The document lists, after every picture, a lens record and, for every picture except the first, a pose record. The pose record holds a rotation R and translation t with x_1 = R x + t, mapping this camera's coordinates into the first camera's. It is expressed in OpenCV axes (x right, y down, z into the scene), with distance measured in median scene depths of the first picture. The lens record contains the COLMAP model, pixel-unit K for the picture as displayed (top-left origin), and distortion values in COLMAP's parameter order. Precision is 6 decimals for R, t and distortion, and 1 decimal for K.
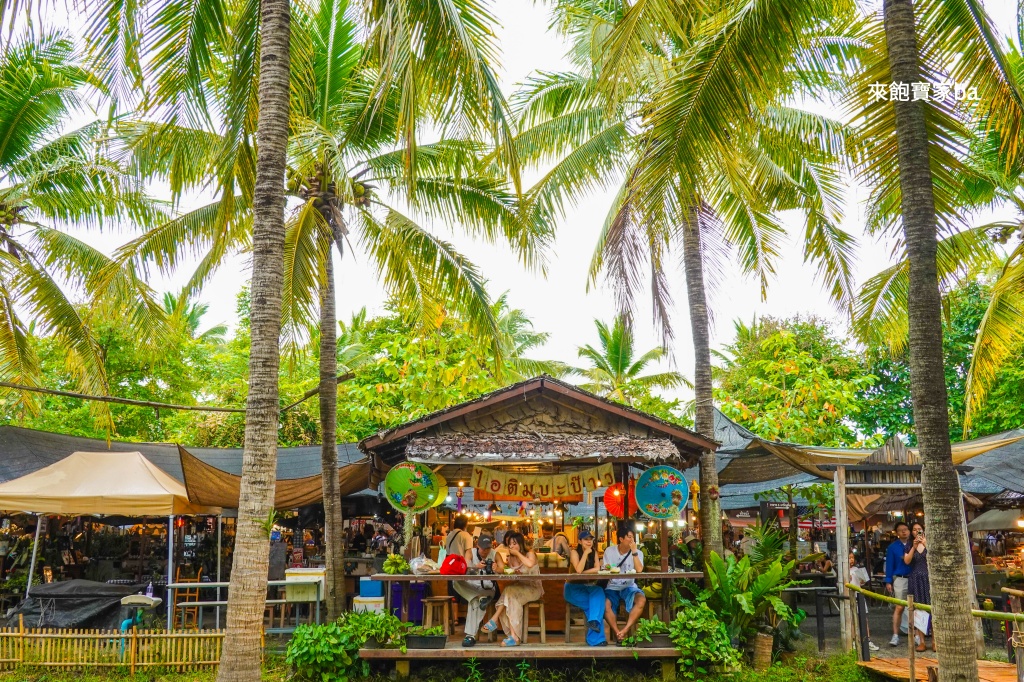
lens RADIAL K [[718.0, 0, 512.0], [0, 718.0, 341.0], [0, 0, 1]] dist [0.023197, 0.002290]
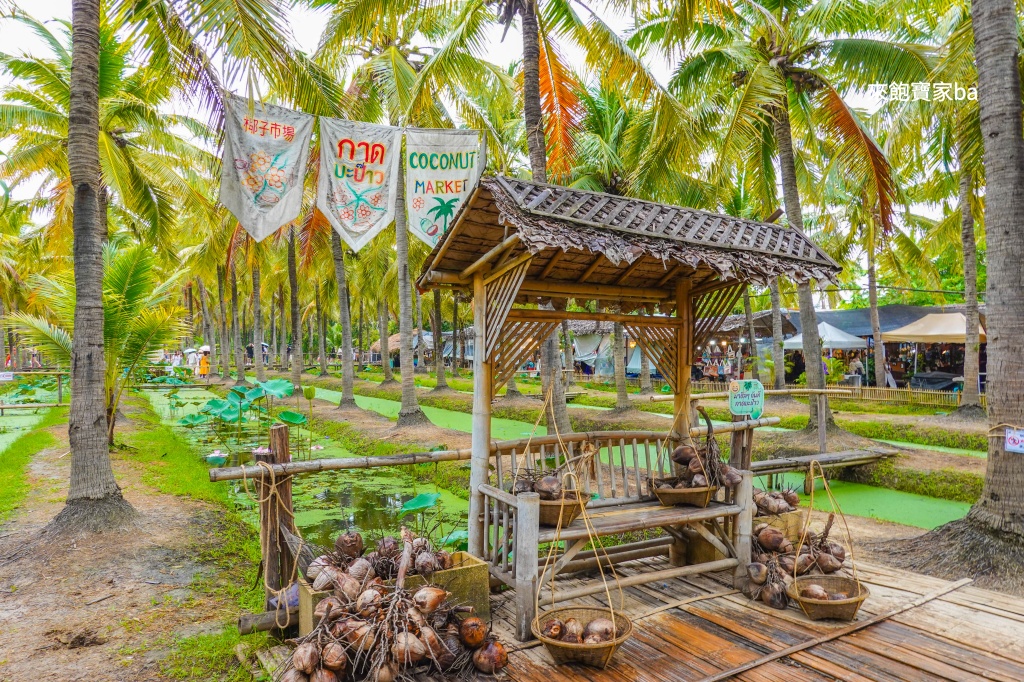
lens RADIAL K [[718.0, 0, 512.0], [0, 718.0, 341.0], [0, 0, 1]] dist [0.023197, 0.002290]
pose [[0.439538, 0.006063, -0.898204, 0.905873], [0.203510, 0.973301, 0.106158, -0.289591], [0.874866, -0.229454, 0.426569, -1.182432]]
